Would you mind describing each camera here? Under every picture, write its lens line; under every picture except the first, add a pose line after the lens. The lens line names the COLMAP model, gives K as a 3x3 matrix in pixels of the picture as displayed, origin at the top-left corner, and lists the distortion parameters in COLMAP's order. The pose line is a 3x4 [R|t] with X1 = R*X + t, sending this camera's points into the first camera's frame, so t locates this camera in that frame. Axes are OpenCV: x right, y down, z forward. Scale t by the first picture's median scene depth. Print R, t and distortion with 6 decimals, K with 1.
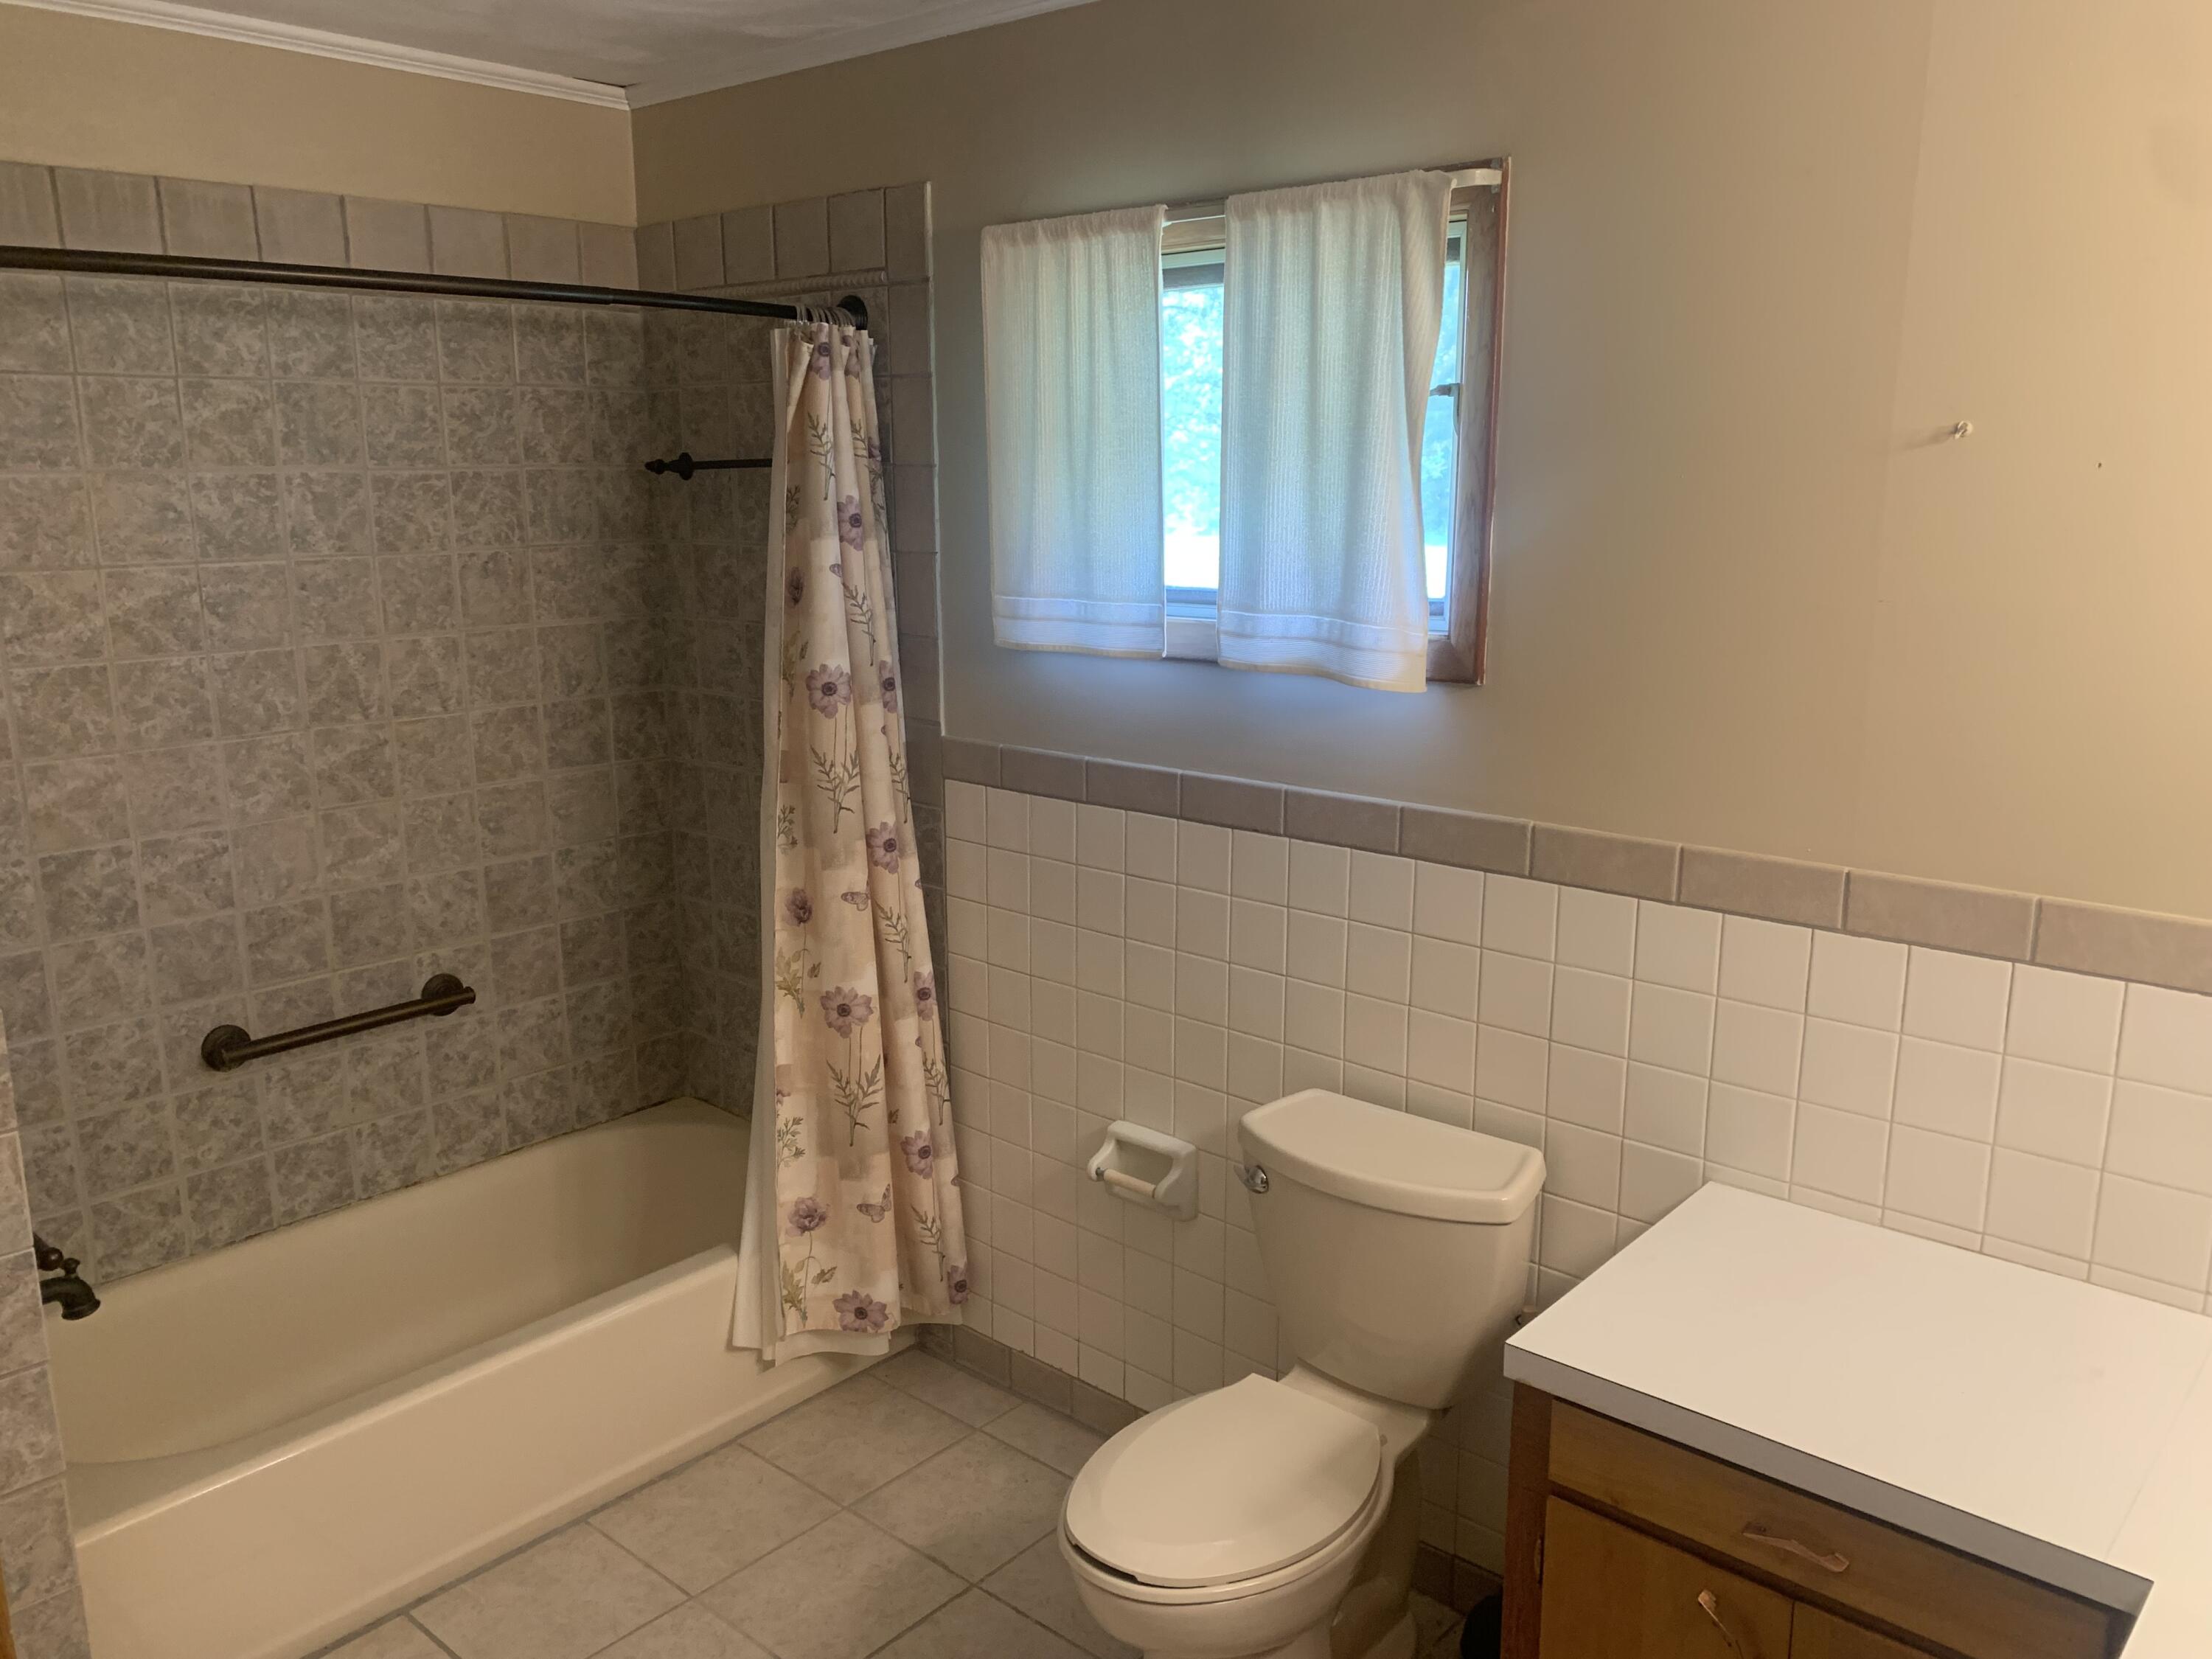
lens RADIAL K [[1754.9, 0, 1096.2], [0, 1754.9, 821.7], [0, 0, 1]] dist [0.070873, -0.076191]
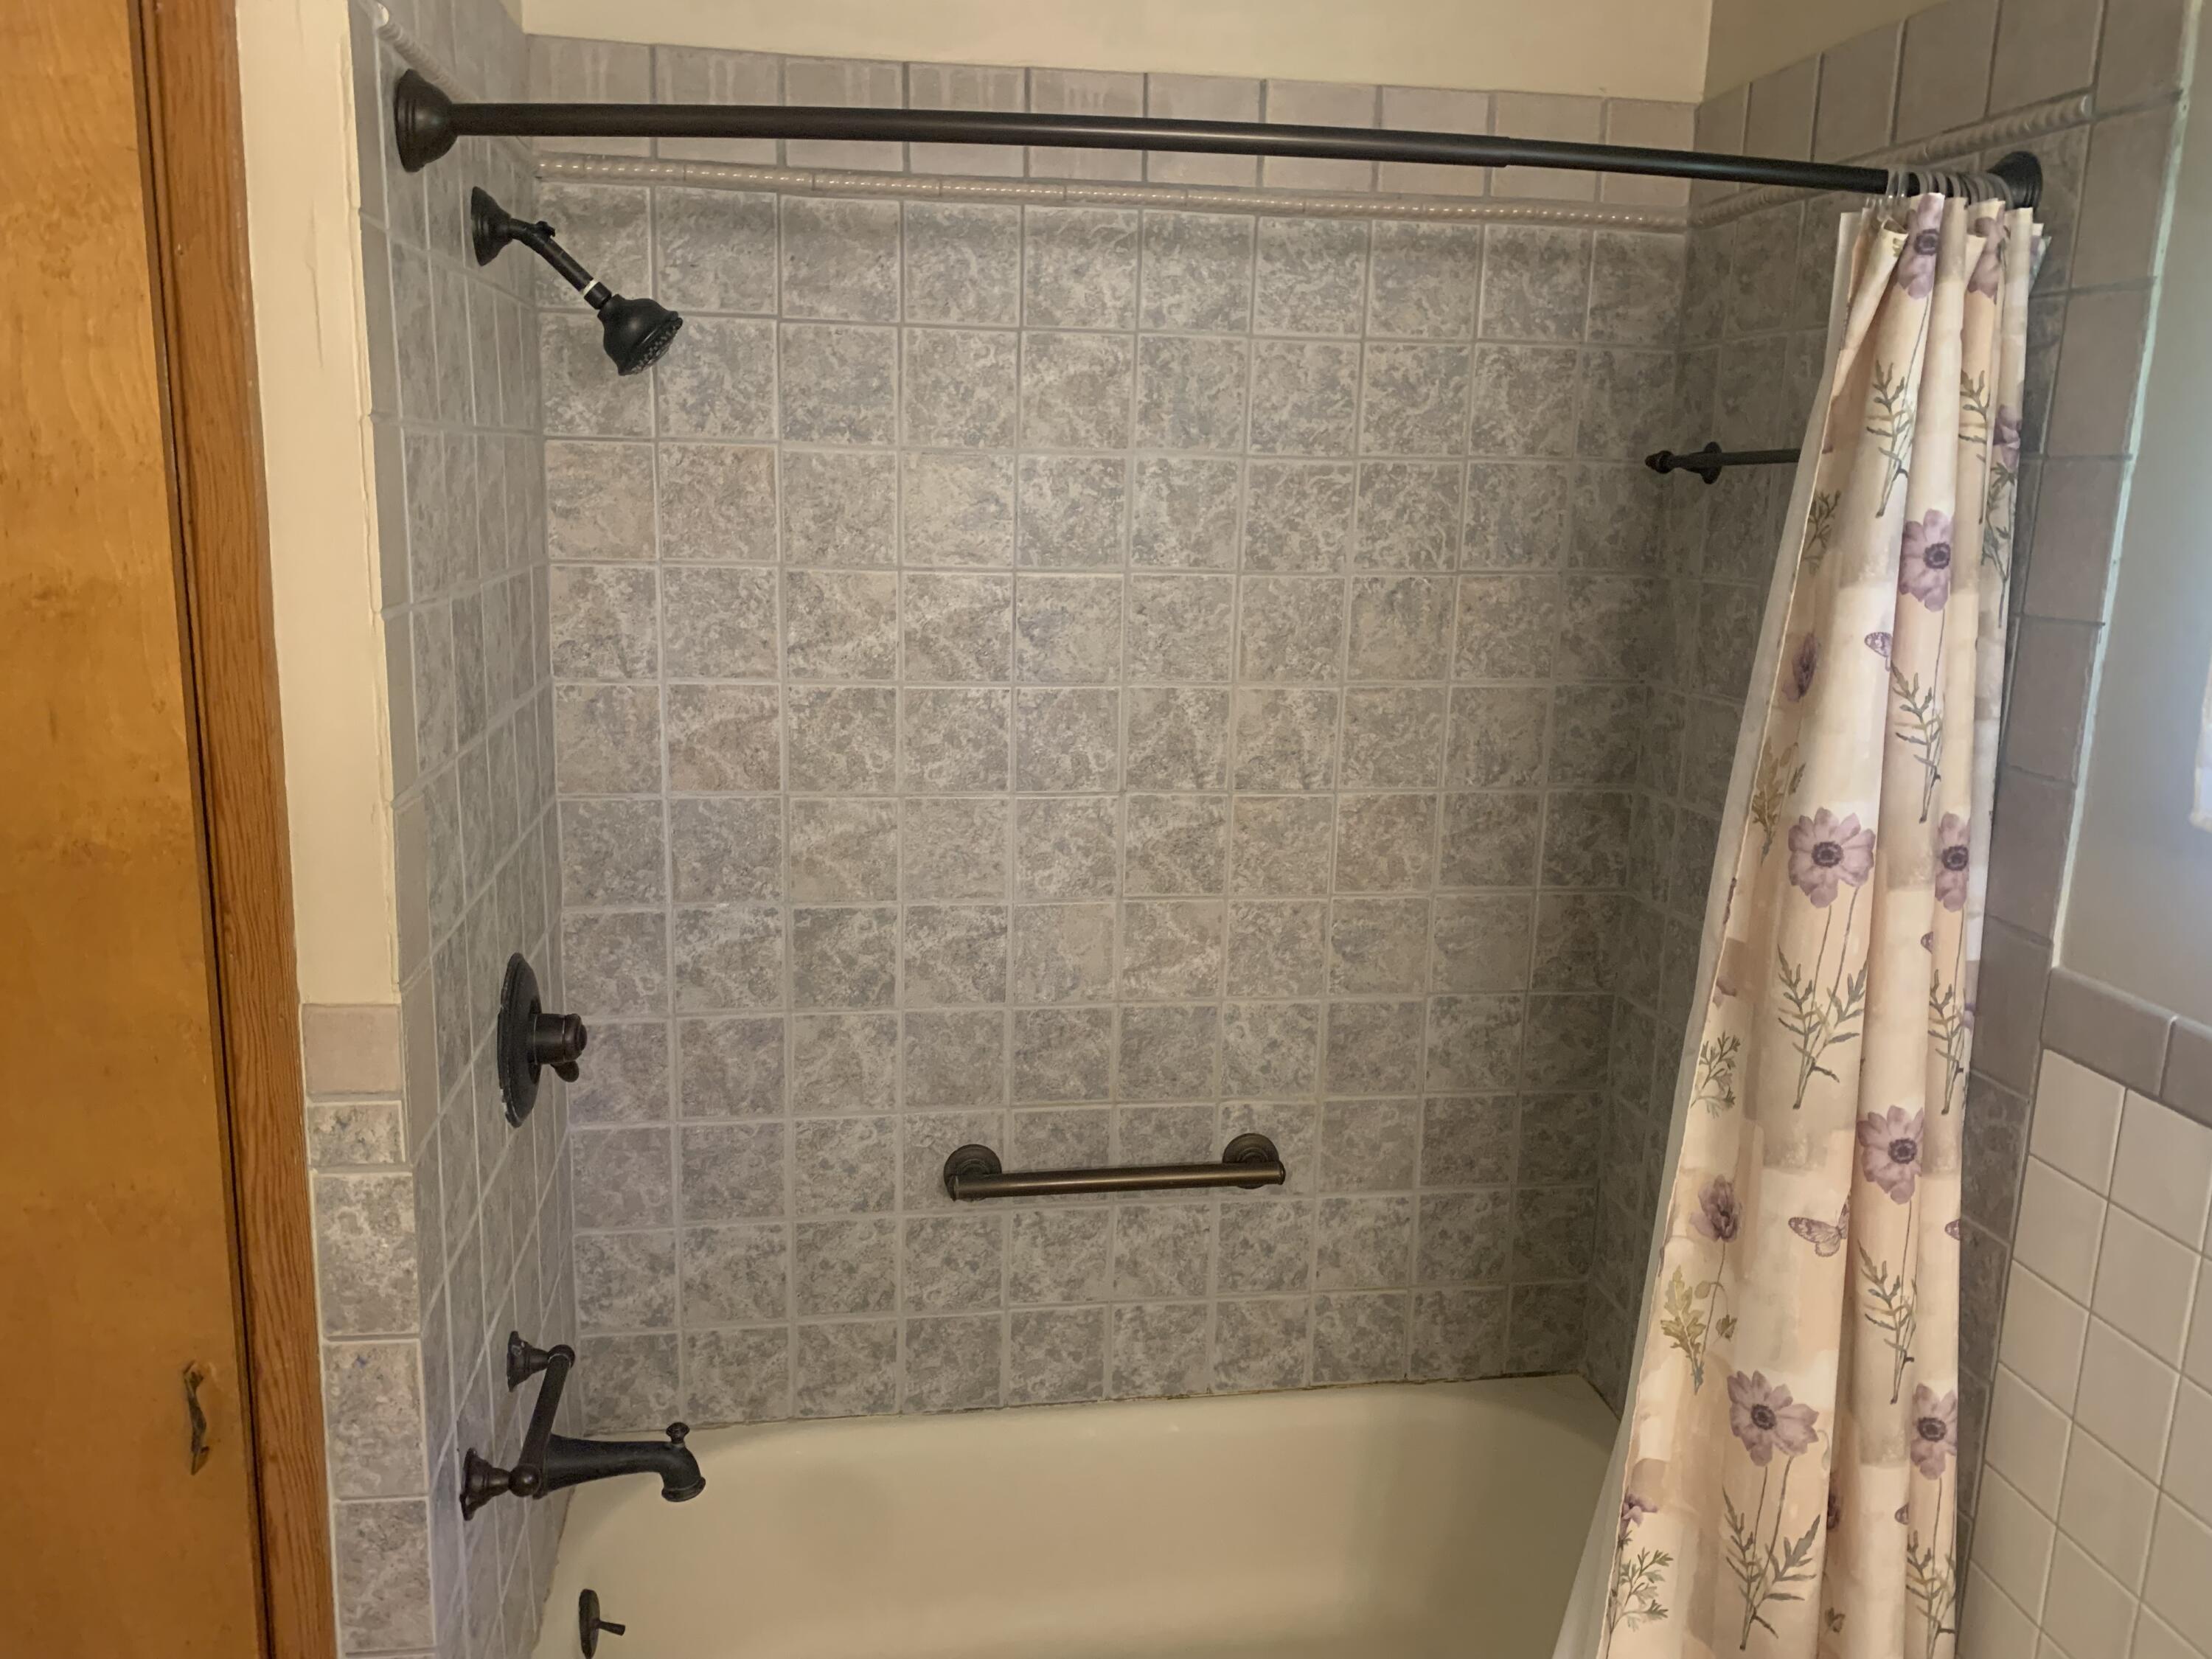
lens RADIAL K [[1754.9, 0, 1058.2], [0, 1754.9, 835.7], [0, 0, 1]] dist [0.070873, -0.076191]
pose [[0.777263, 0.152894, -0.610316, 0.000686], [-0.155992, 0.986567, 0.048489, -0.068246], [0.609532, 0.057516, 0.790672, 0.393890]]
